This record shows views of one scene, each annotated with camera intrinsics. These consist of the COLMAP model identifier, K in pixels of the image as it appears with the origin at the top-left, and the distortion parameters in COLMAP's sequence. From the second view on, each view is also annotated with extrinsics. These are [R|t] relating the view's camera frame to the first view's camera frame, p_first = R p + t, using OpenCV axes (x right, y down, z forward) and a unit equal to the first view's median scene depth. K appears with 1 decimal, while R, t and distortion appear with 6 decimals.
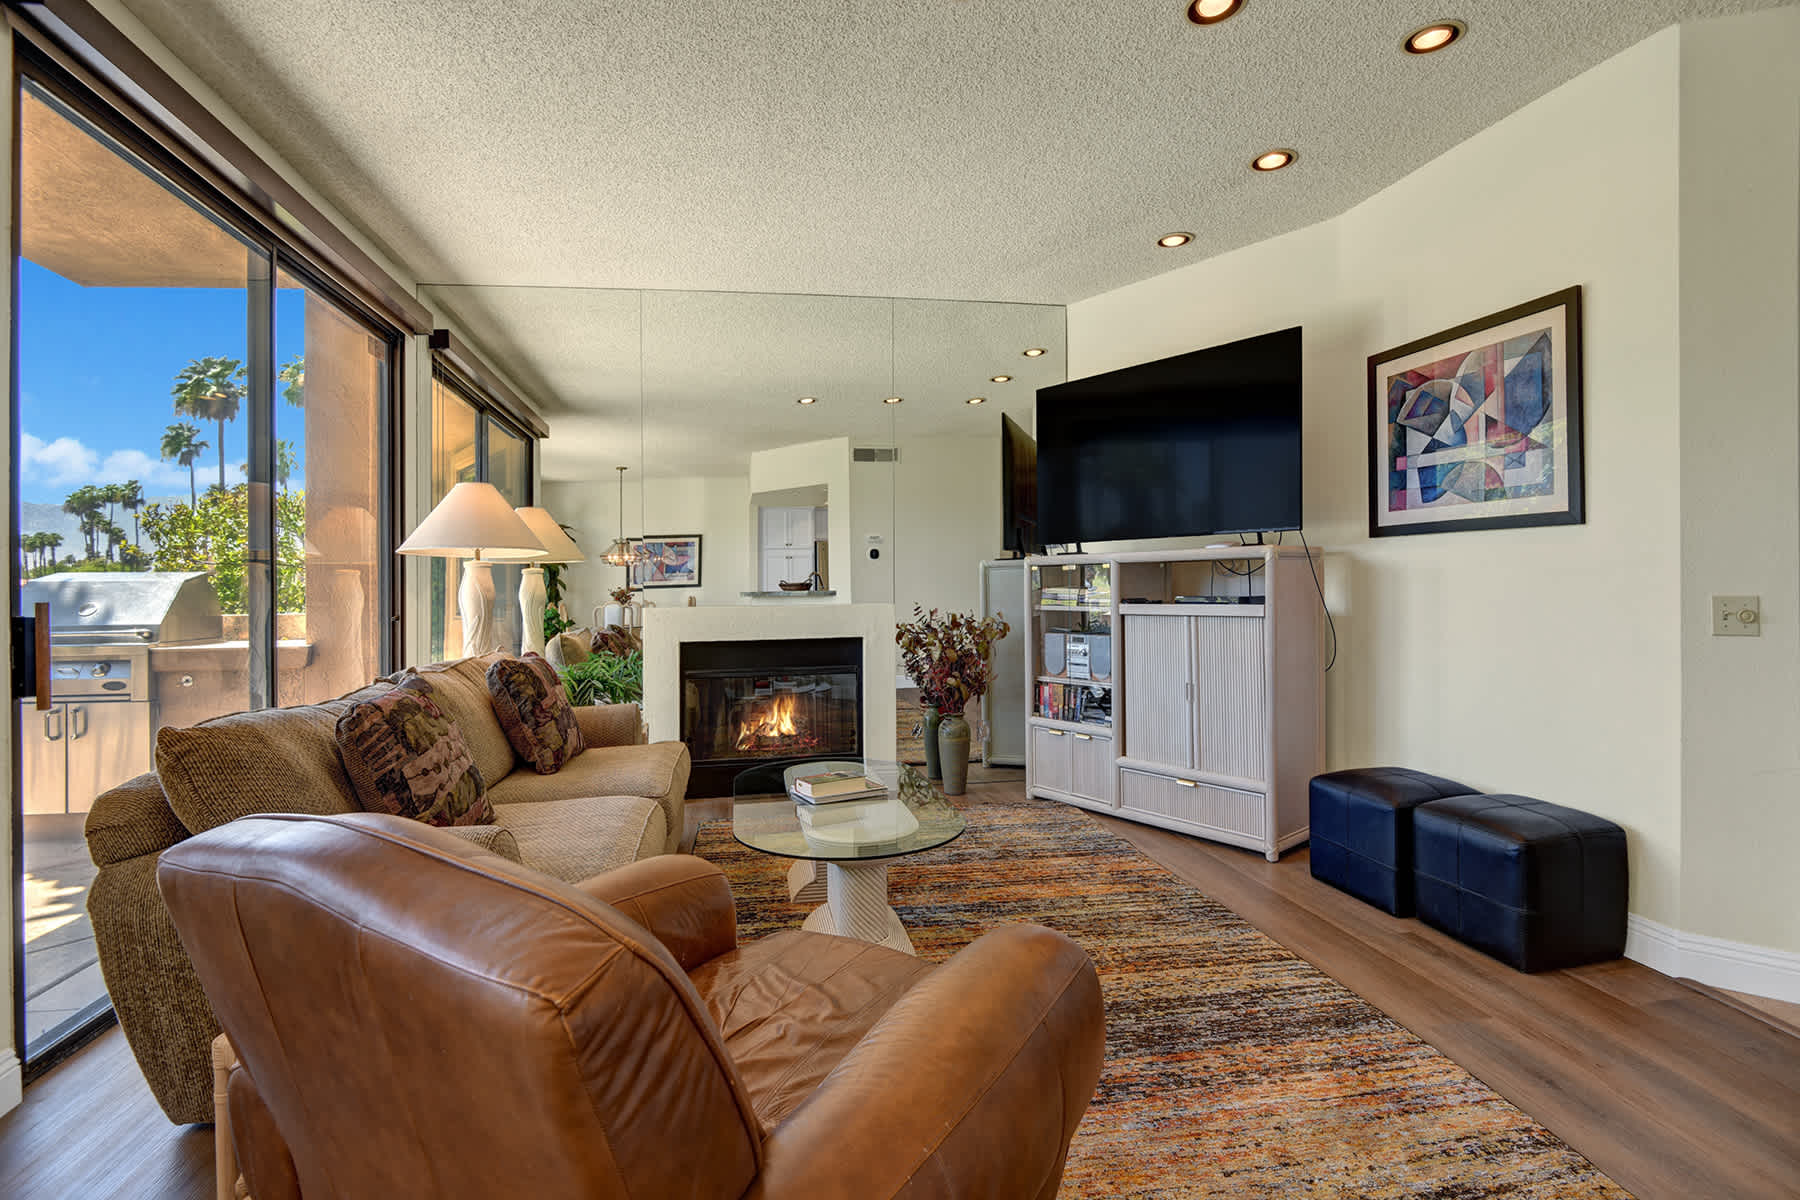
lens RADIAL K [[865.0, 0, 867.7], [0, 865.0, 577.3], [0, 0, 1]] dist [0.028133, -0.000156]
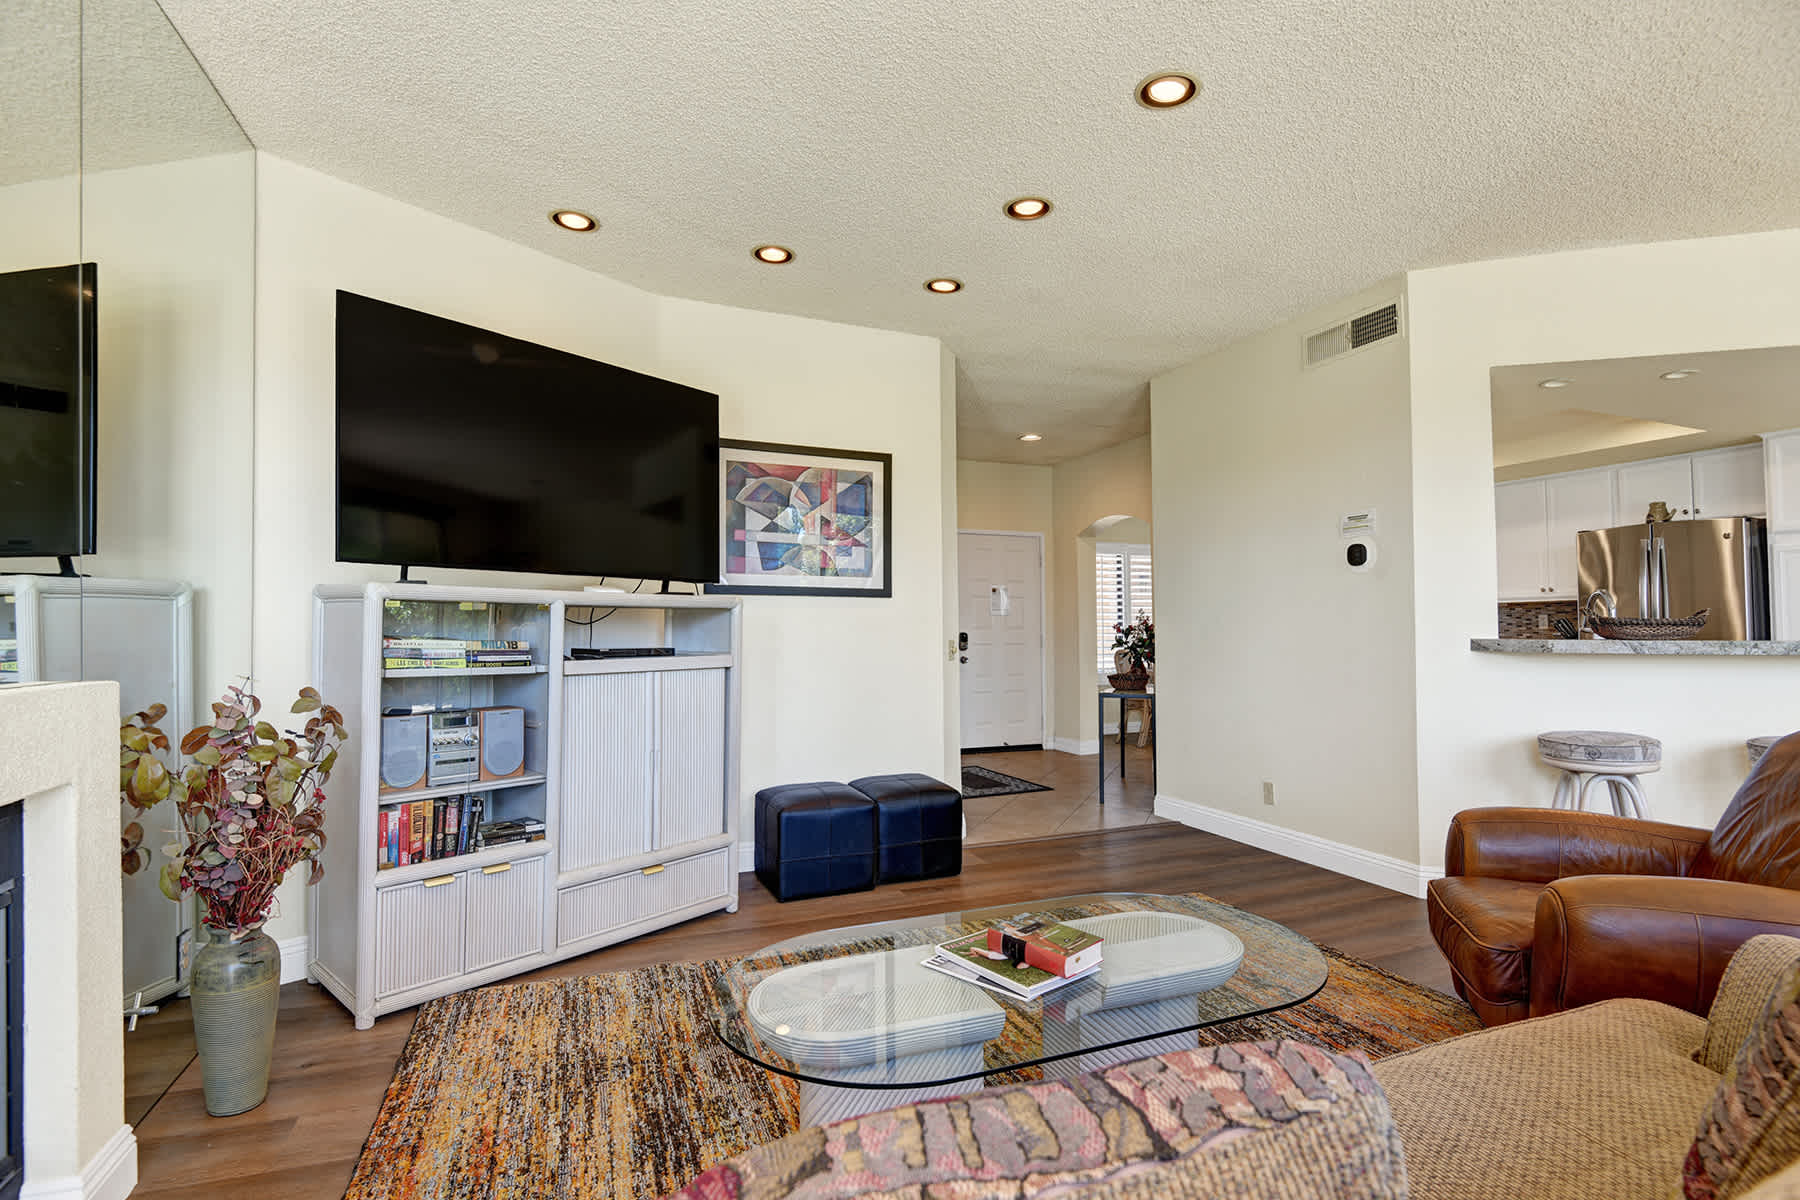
lens RADIAL K [[794.8, 0, 897.8], [0, 794.8, 559.3], [0, 0, 1]] dist [-0.000893, -0.000288]
pose [[-0.198816, 0.103266, 0.974581, -0.523756], [-0.000407, 0.994424, -0.105452, 0.020054], [-0.980037, -0.021363, -0.197665, 1.045138]]
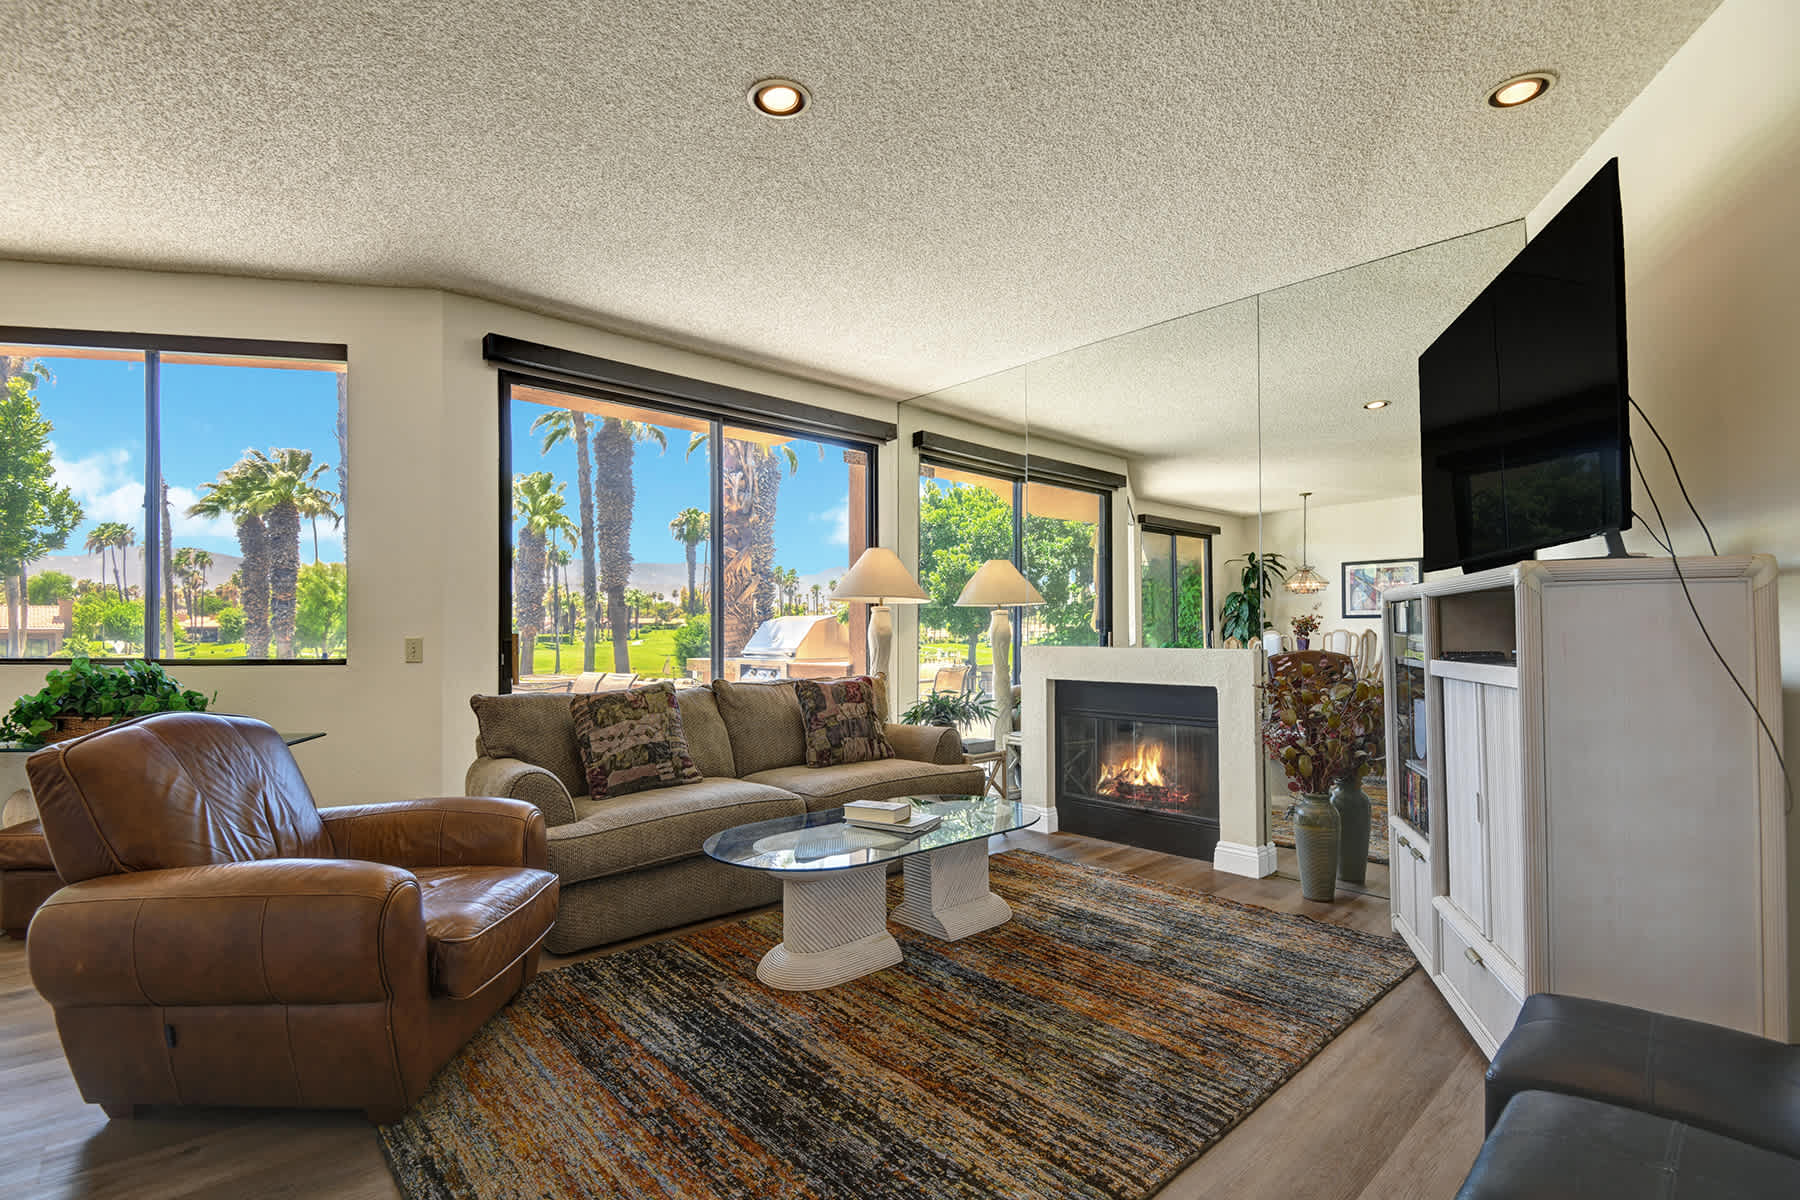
lens RADIAL K [[831.1, 0, 900.0], [0, 831.1, 600.0], [0, 0, 1]] dist [-0.001058, -0.000181]
pose [[0.546325, -0.017915, -0.837382, 0.716701], [0.004578, 0.999820, -0.018403, -0.004754], [0.837561, 0.006220, 0.546309, 0.394125]]
